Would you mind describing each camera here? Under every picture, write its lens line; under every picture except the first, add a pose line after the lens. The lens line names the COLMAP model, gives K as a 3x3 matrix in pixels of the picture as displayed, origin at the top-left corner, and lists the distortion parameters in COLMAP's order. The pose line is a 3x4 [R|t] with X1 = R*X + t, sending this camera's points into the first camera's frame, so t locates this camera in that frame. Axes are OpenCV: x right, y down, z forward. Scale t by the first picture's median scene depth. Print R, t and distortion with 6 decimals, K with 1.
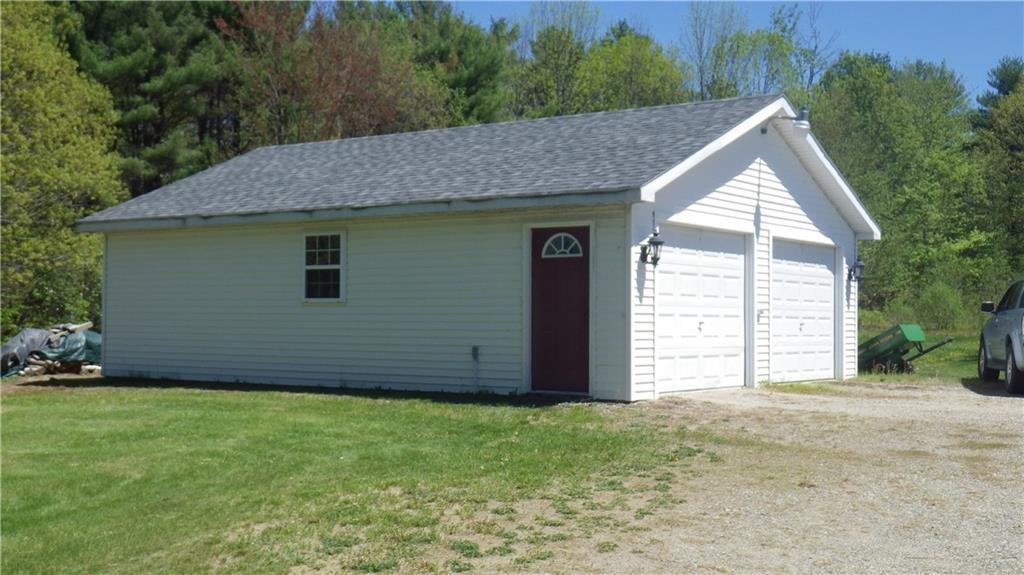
lens RADIAL K [[1262.7, 0, 512.1], [0, 1262.7, 291.5], [0, 0, 1]] dist [0.029205, 0.000000]
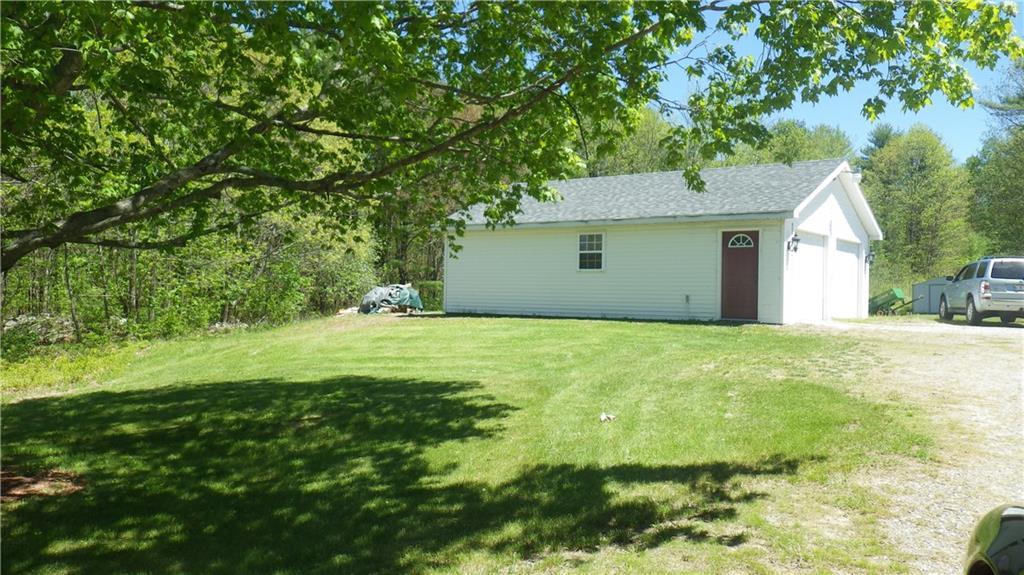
lens RADIAL K [[852.4, 0, 511.9], [0, 852.4, 284.3], [0, 0, 1]] dist [-0.006643, -0.000820]
pose [[0.999849, 0.009952, -0.014256, -0.248060], [-0.009784, 0.999882, 0.011861, 0.014101], [0.014373, -0.011719, 0.999828, -0.231699]]
